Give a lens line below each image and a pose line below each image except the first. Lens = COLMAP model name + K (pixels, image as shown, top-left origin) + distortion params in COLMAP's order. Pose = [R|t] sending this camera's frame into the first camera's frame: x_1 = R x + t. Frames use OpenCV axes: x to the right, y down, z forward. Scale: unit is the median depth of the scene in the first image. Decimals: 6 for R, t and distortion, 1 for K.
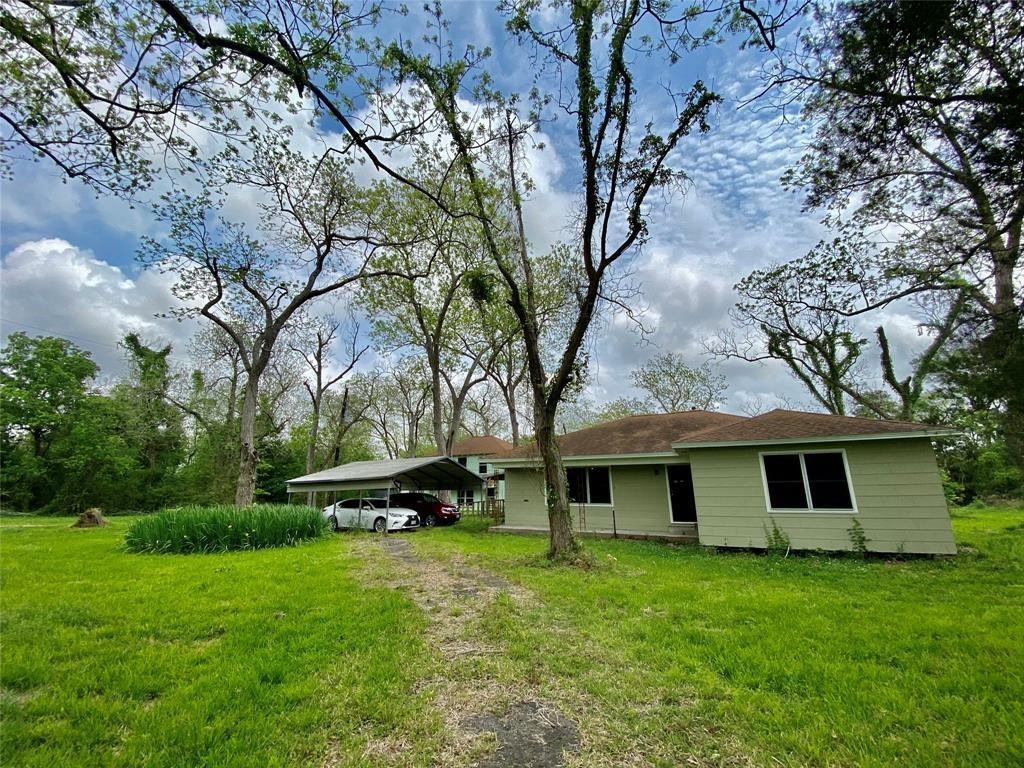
lens RADIAL K [[412.4, 0, 506.6], [0, 412.4, 385.2], [0, 0, 1]] dist [0.008468, -0.016177]
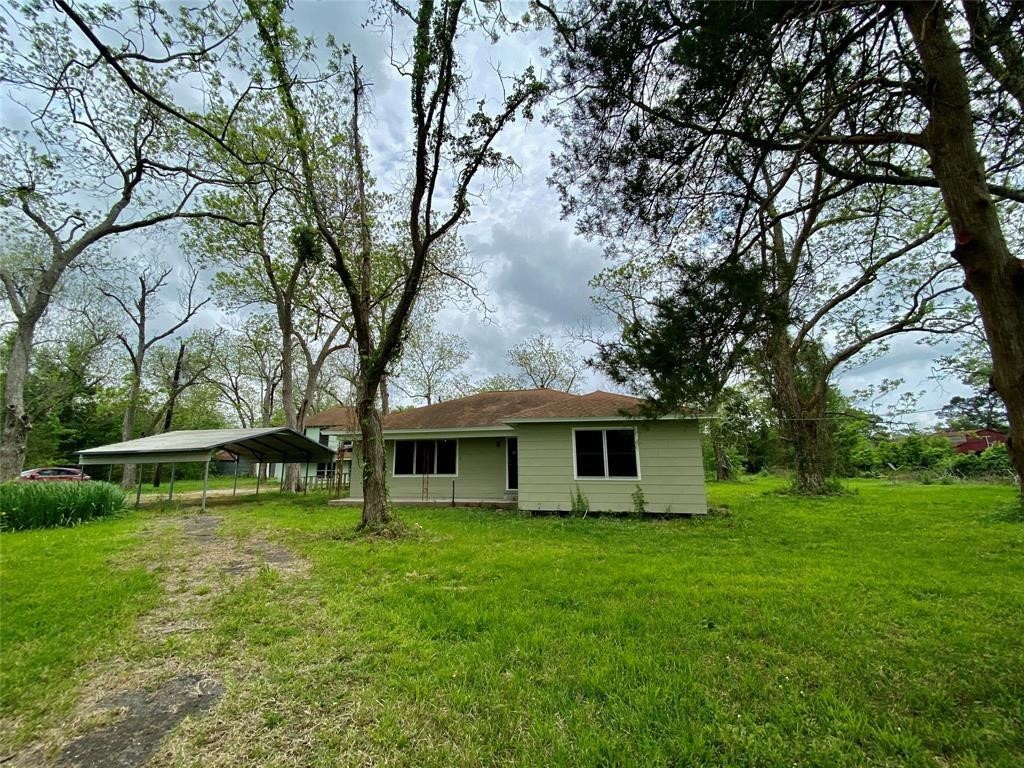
lens RADIAL K [[412.4, 0, 506.6], [0, 412.4, 385.2], [0, 0, 1]] dist [0.008468, -0.016177]
pose [[0.964203, 0.043039, 0.261648, 0.137277], [-0.060831, 0.996326, 0.060281, -0.009963], [-0.258092, -0.074040, 0.963279, -0.026677]]
